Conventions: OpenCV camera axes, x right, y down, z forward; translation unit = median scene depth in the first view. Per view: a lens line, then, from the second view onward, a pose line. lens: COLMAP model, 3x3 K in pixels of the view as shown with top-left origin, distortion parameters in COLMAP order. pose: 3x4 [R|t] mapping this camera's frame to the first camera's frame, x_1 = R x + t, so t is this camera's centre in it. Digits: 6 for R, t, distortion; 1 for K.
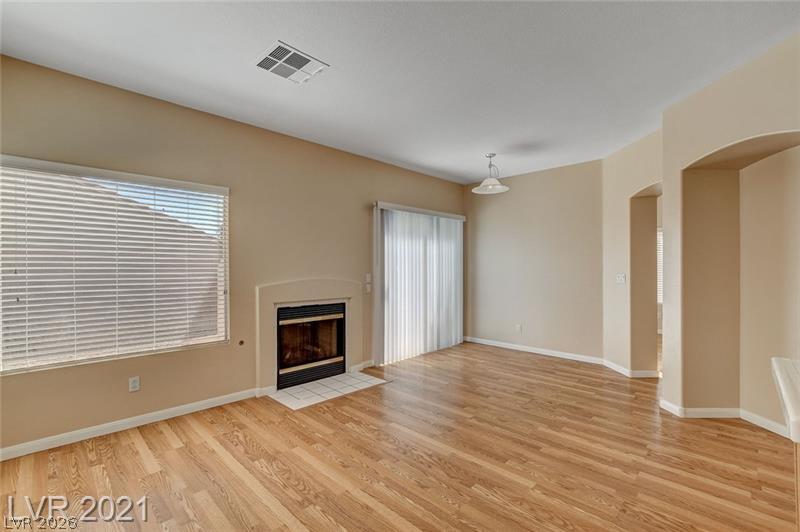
lens RADIAL K [[354.6, 0, 397.4], [0, 354.6, 265.8], [0, 0, 1]] dist [-0.010870, 0.002388]
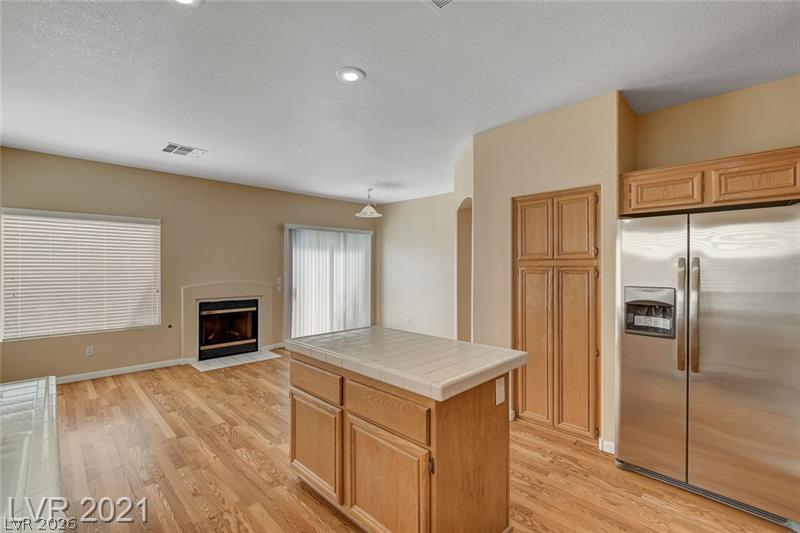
lens RADIAL K [[354.6, 0, 400.3], [0, 354.6, 263.0], [0, 0, 1]] dist [-0.010870, 0.002388]
pose [[0.999977, 0.005117, -0.004405, 0.504777], [-0.005128, 0.999984, -0.002515, -0.042134], [0.004392, 0.002537, 0.999987, -0.436567]]
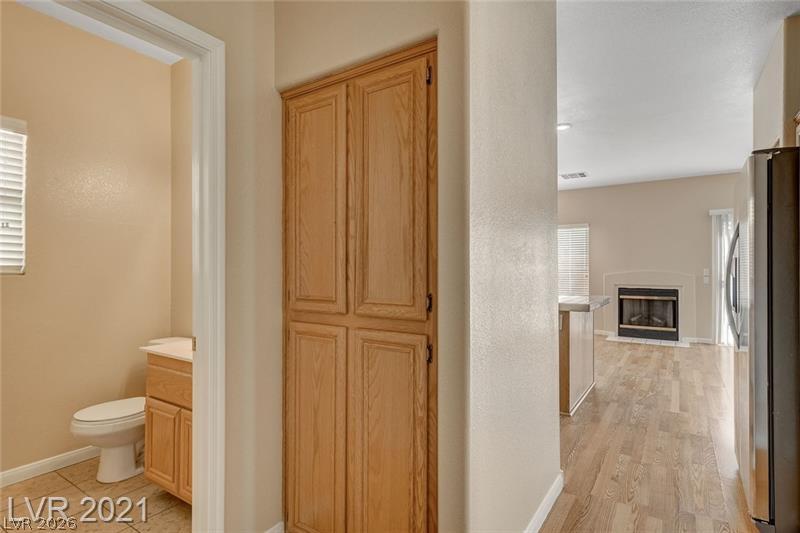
lens RADIAL K [[443.2, 0, 385.0], [0, 443.2, 266.3], [0, 0, 1]] dist [0.013655, 0.005802]
pose [[0.187657, 0.005424, -0.982220, 1.668362], [0.006867, 0.999953, 0.006834, -0.005170], [0.982211, -0.008028, 0.187611, -0.535185]]
